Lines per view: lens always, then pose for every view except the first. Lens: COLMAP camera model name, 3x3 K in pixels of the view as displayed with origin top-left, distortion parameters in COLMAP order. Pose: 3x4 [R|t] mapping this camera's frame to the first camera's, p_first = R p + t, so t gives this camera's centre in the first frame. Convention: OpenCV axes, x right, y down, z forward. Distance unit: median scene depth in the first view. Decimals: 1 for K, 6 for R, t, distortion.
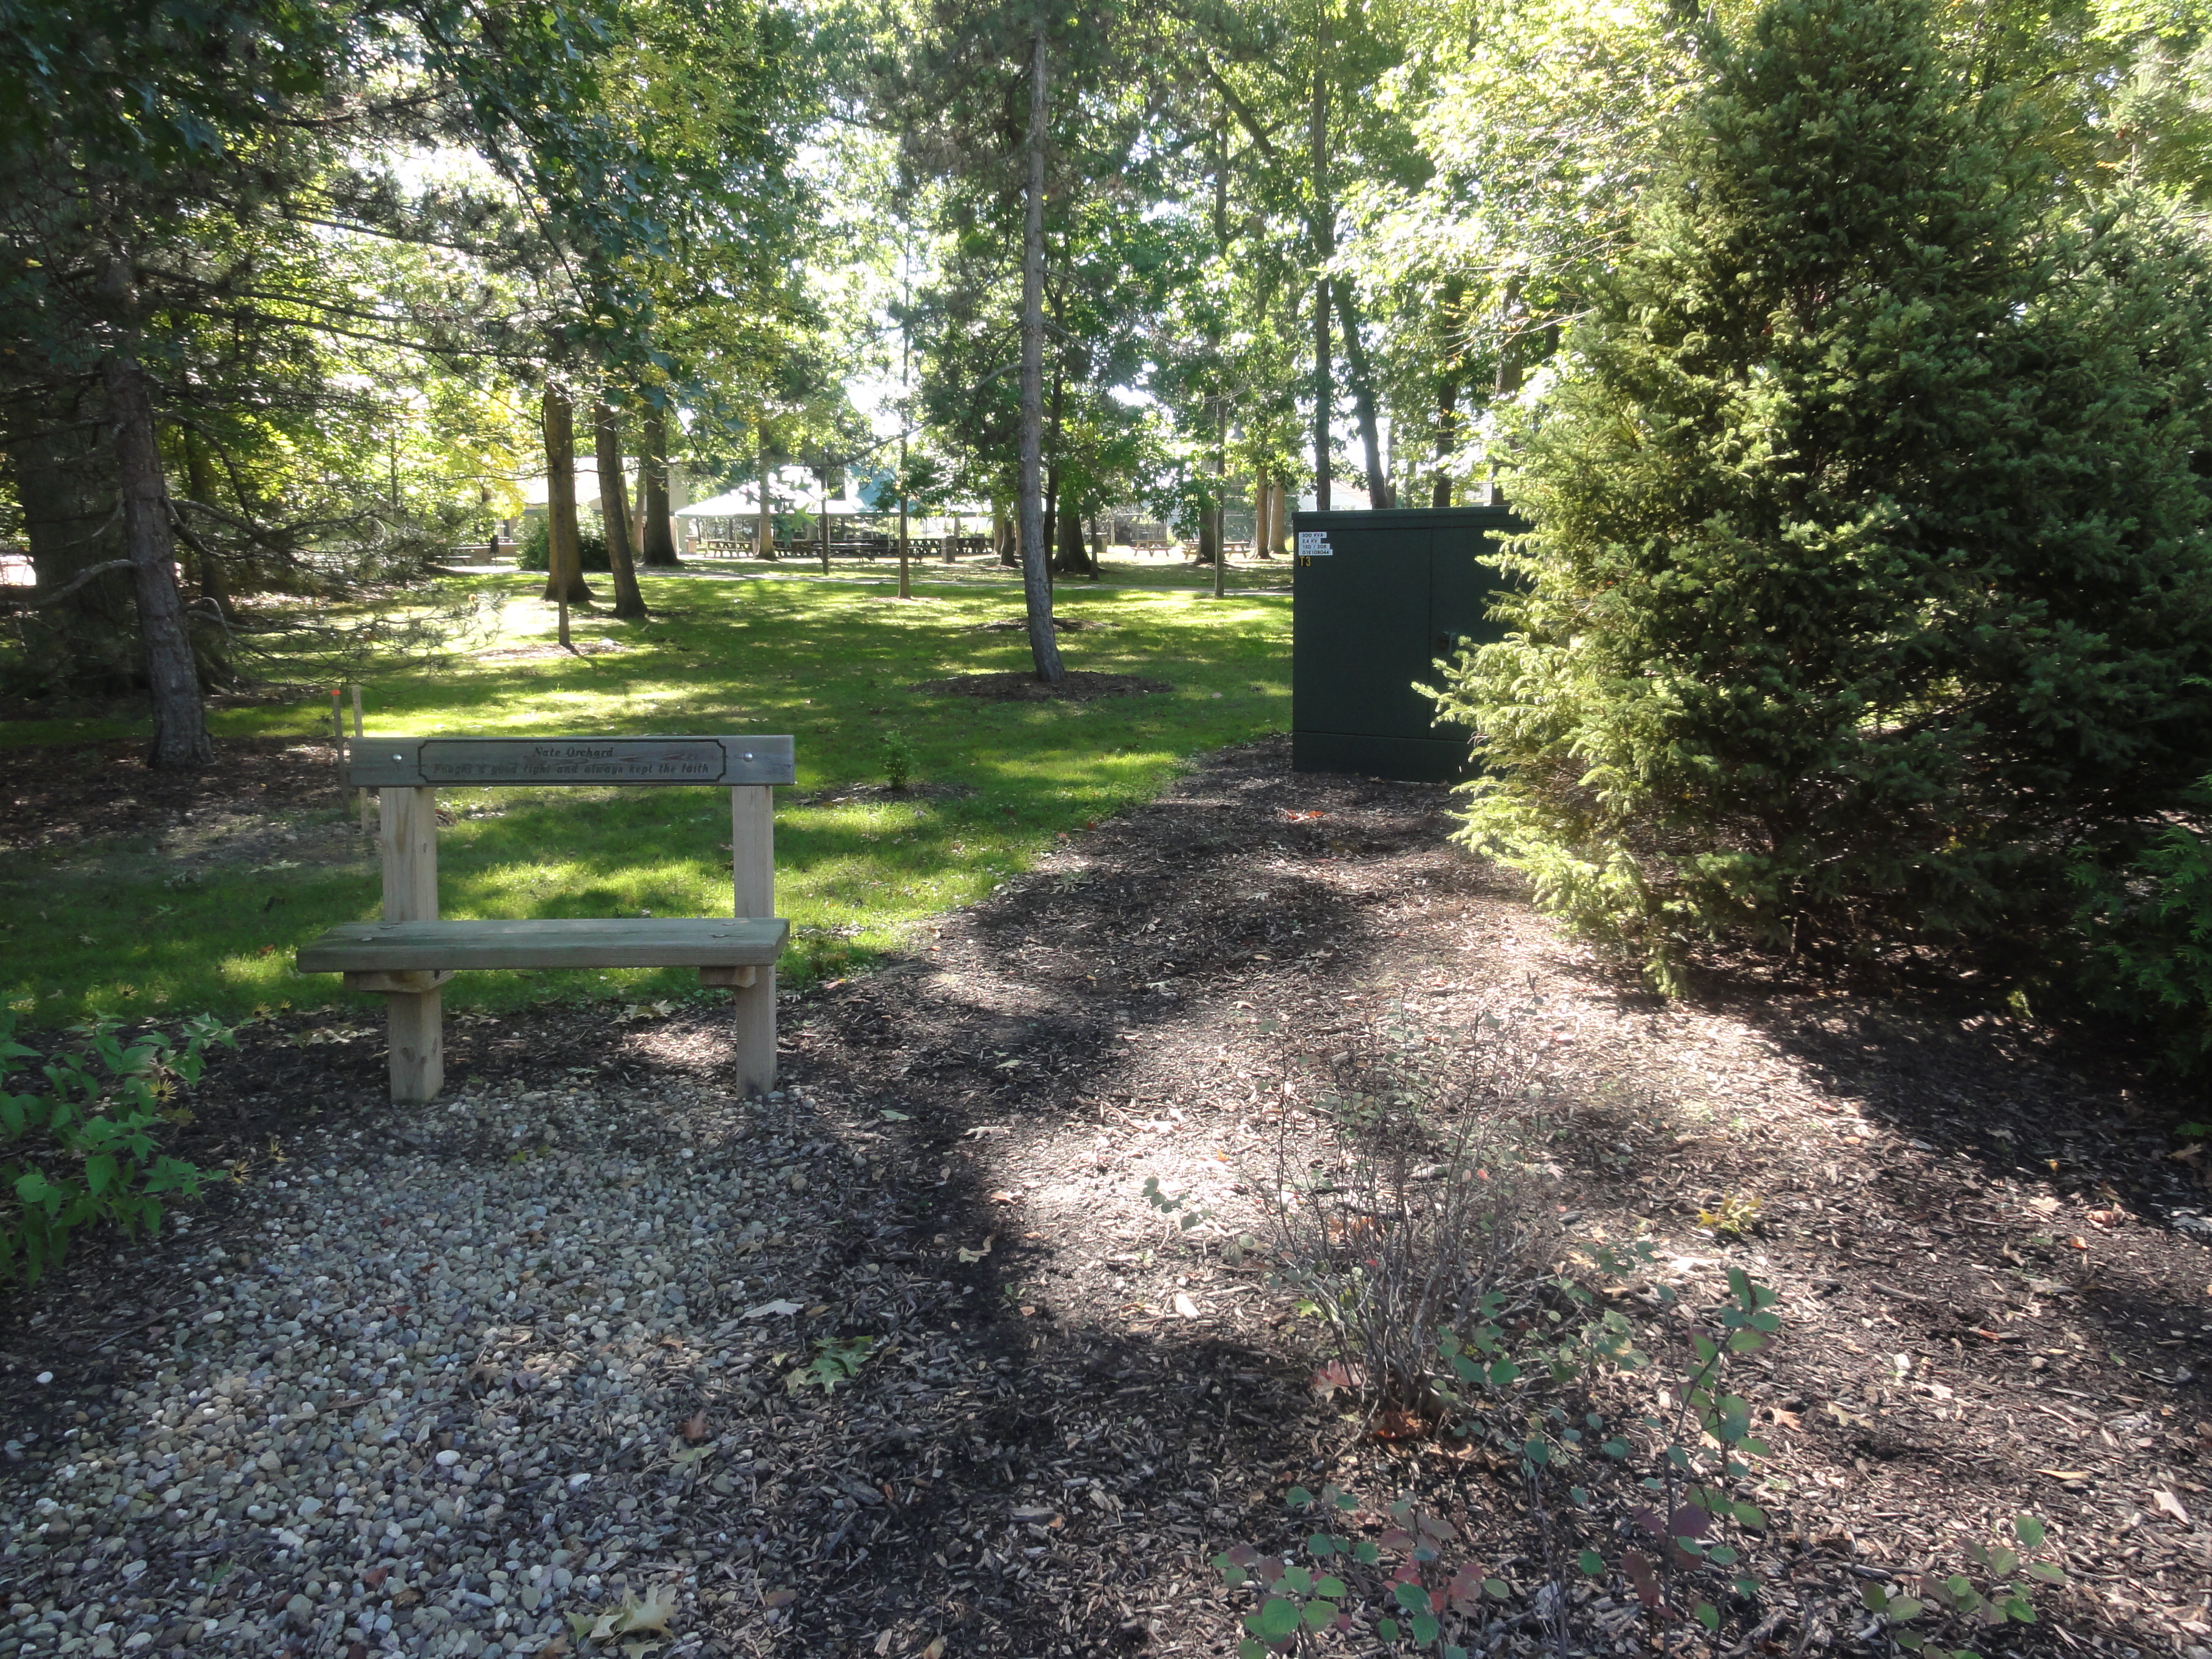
lens RADIAL K [[1573.1, 0, 1105.5], [0, 1573.1, 827.4], [0, 0, 1]] dist [-0.002261, 0.002360]
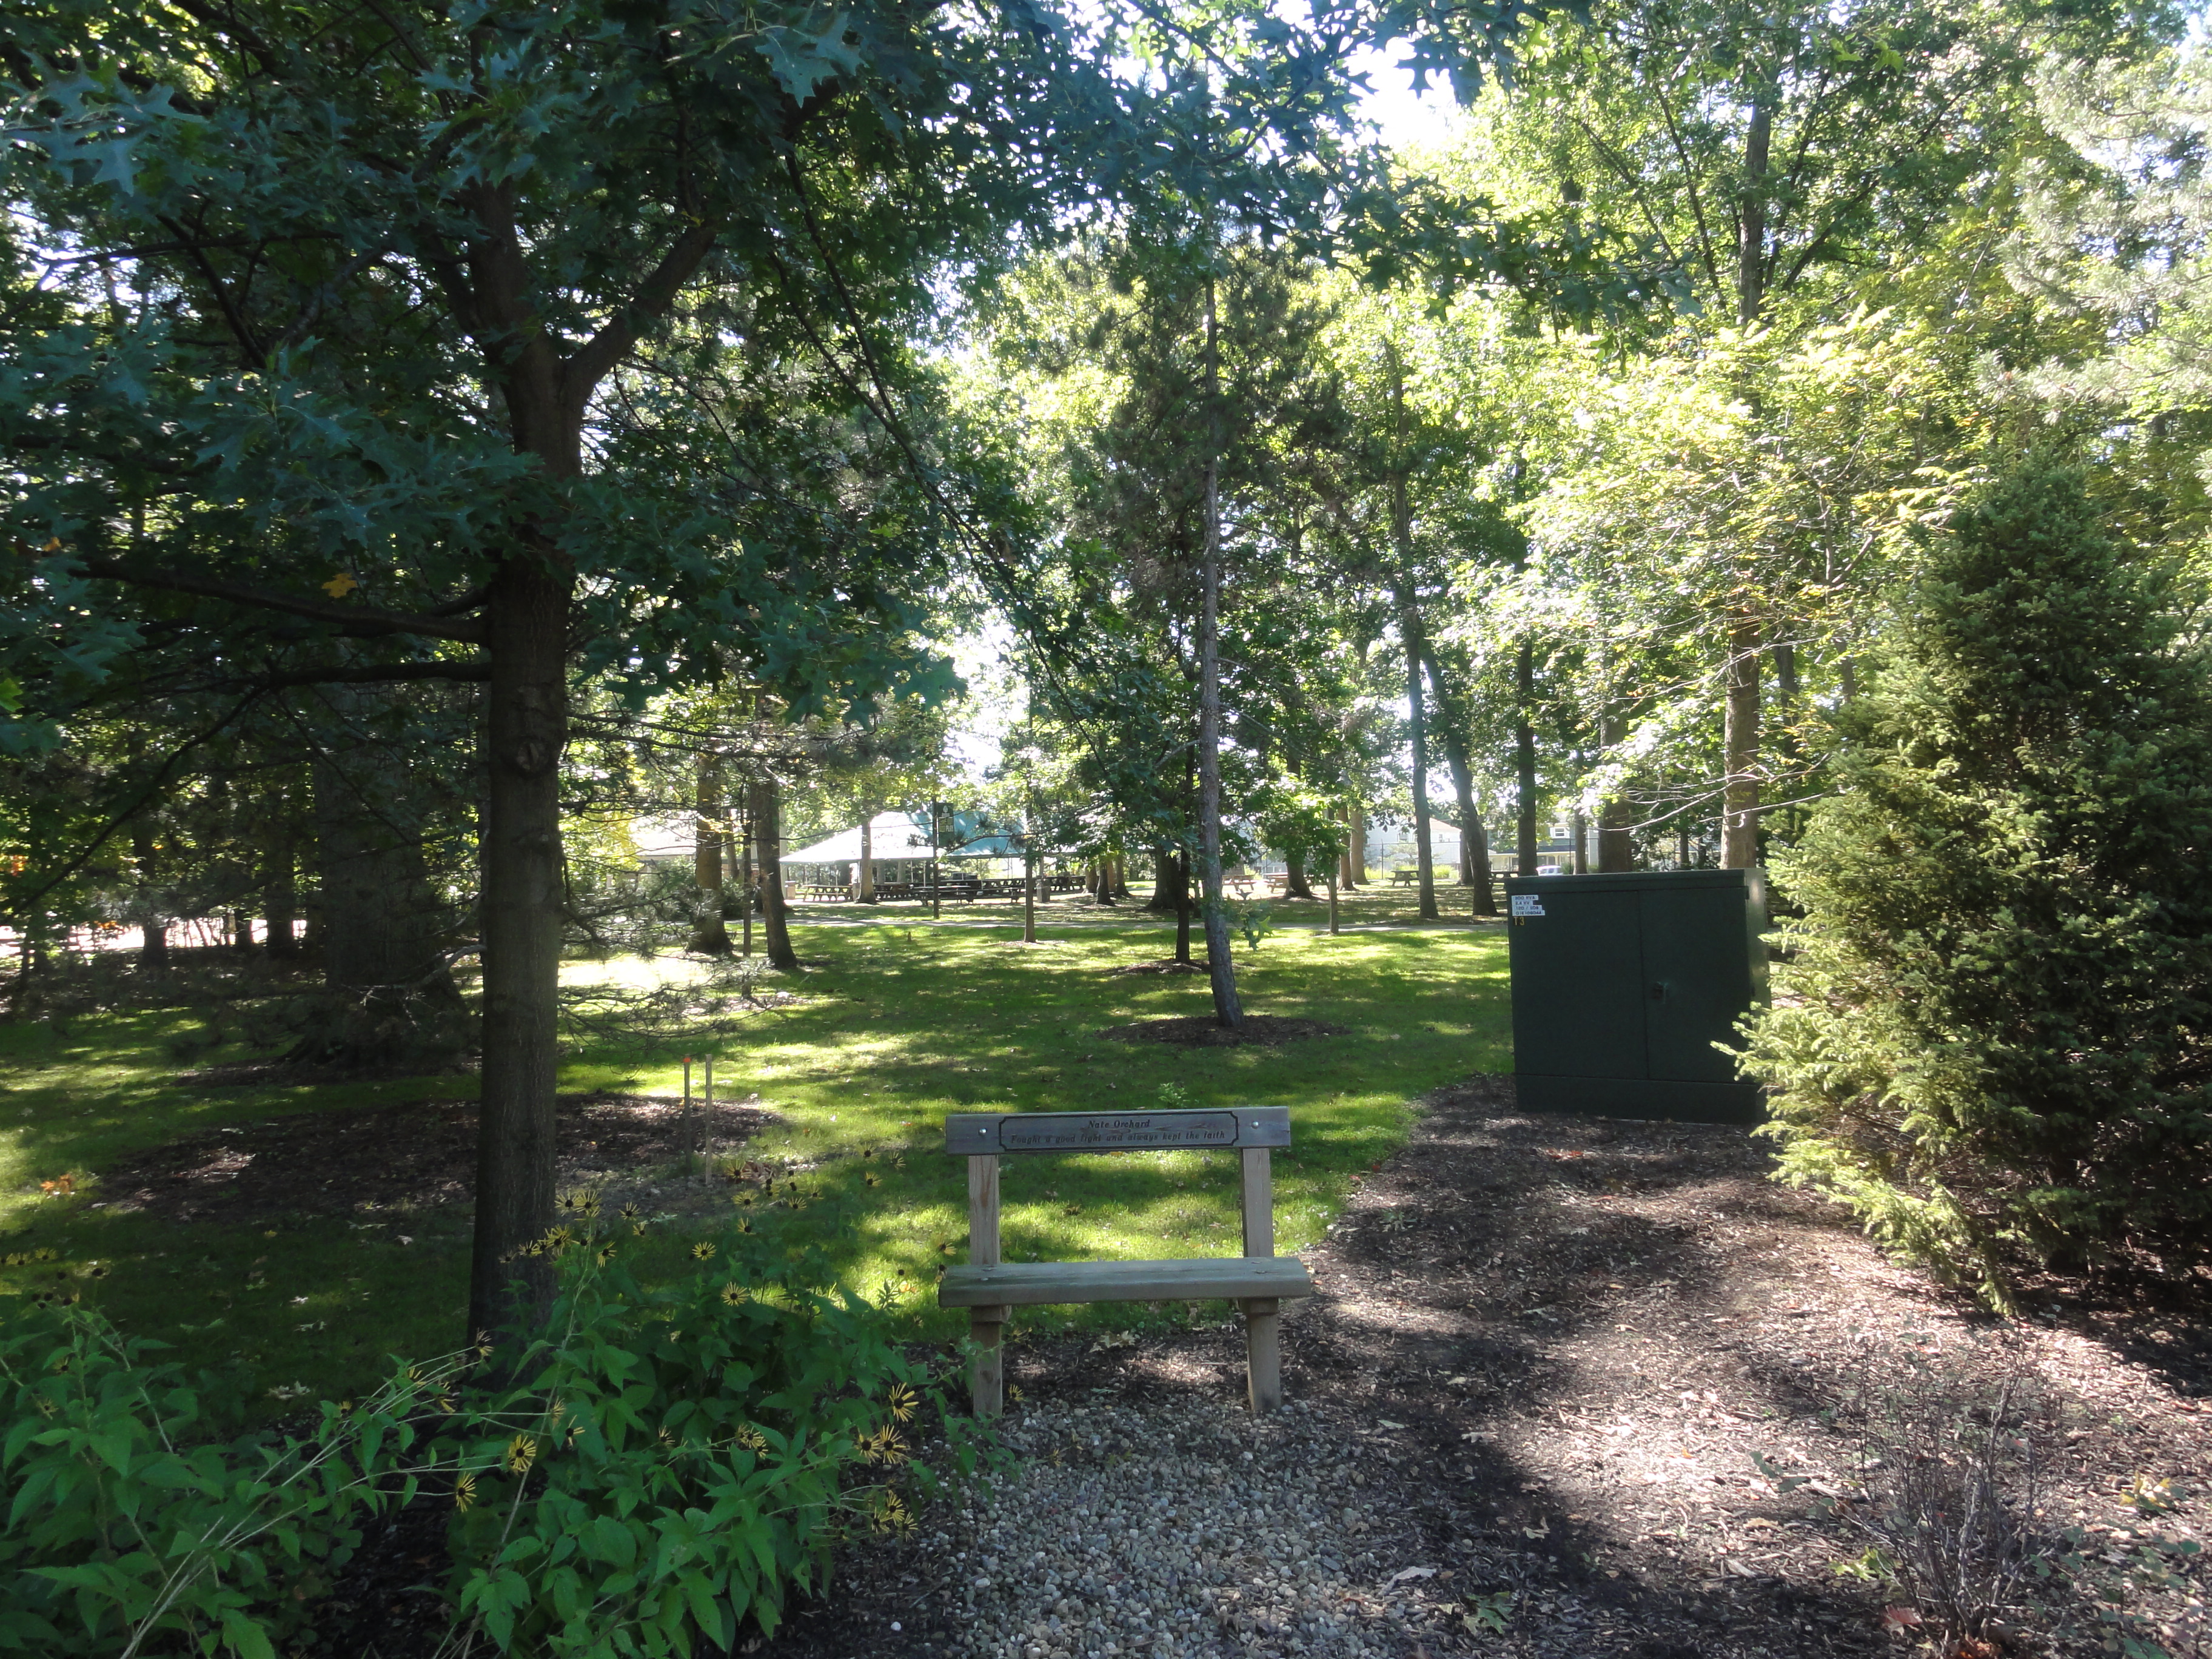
lens RADIAL K [[1571.0, 0, 1104.3], [0, 1571.0, 827.3], [0, 0, 1]] dist [0.001012, -0.003156]
pose [[0.998895, -0.026842, -0.038578, -0.255407], [0.018263, 0.978043, -0.207602, -0.016366], [0.043304, 0.206668, 0.977452, -0.245506]]
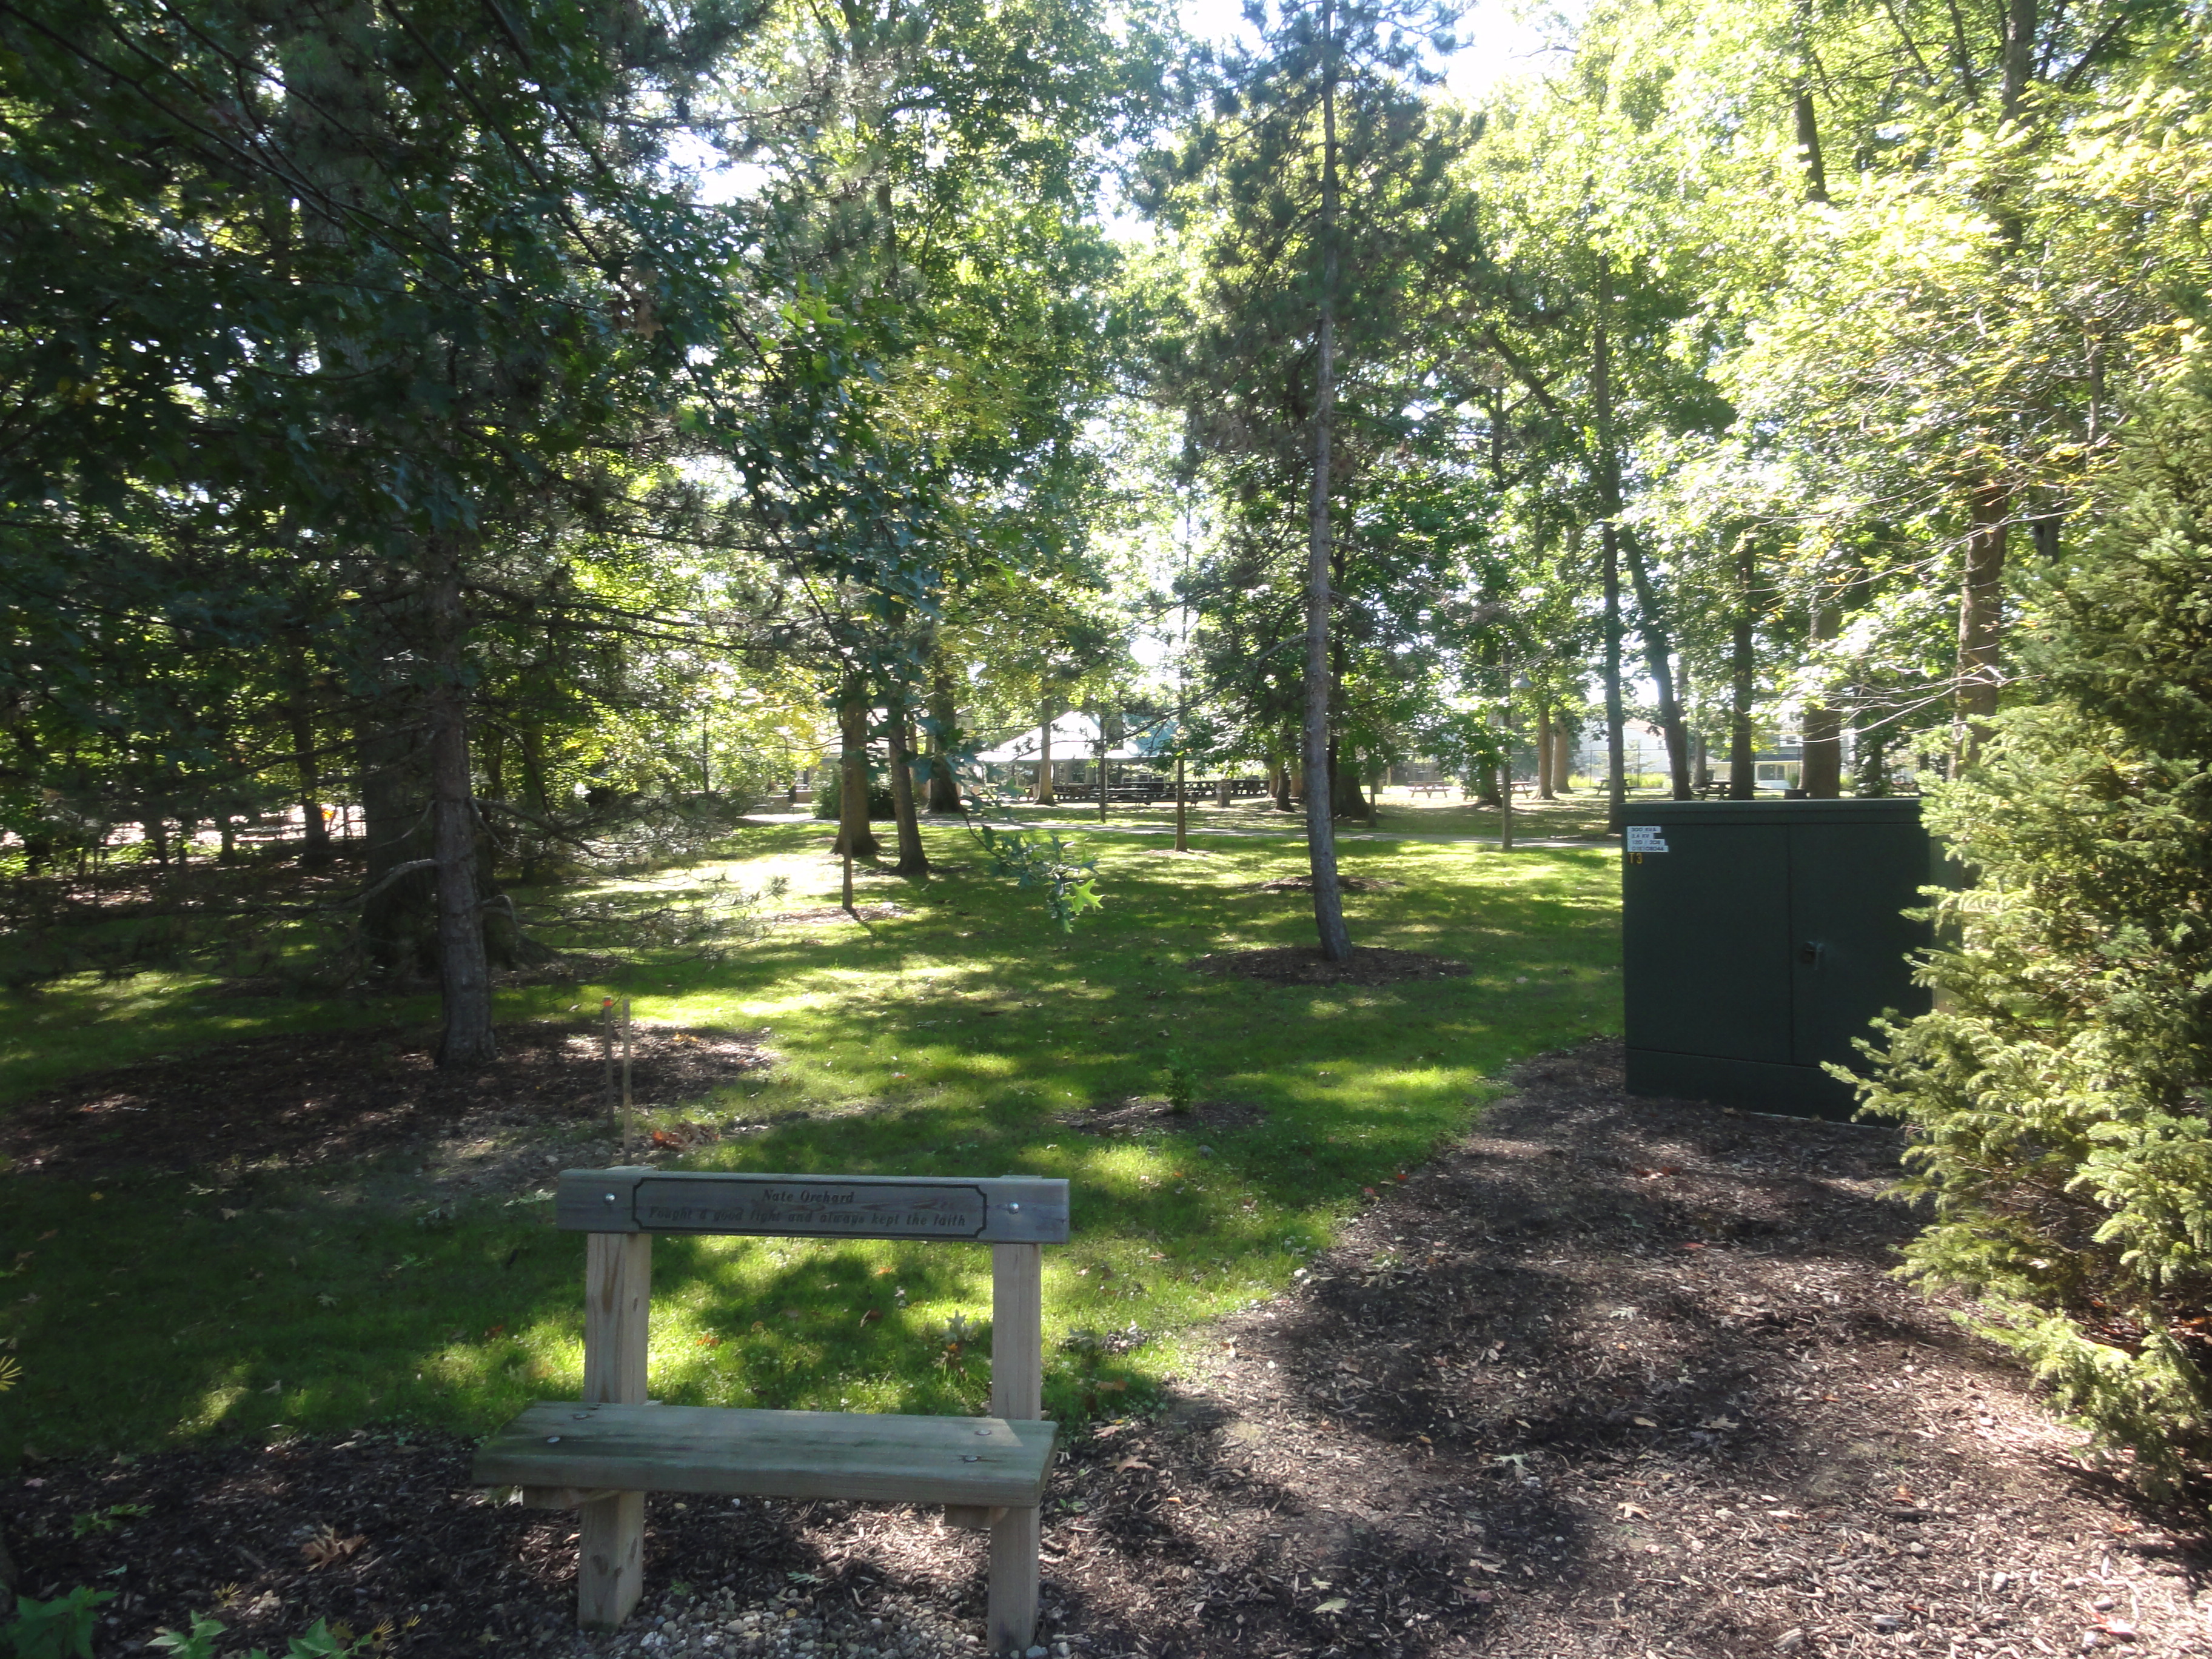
lens RADIAL K [[1571.2, 0, 1108.1], [0, 1571.2, 827.6], [0, 0, 1]] dist [0.001372, -0.003560]
pose [[0.985514, -0.006243, -0.169477, -0.035009], [-0.018736, 0.989197, -0.145389, -0.106330], [0.168554, 0.146458, 0.974751, 0.163682]]
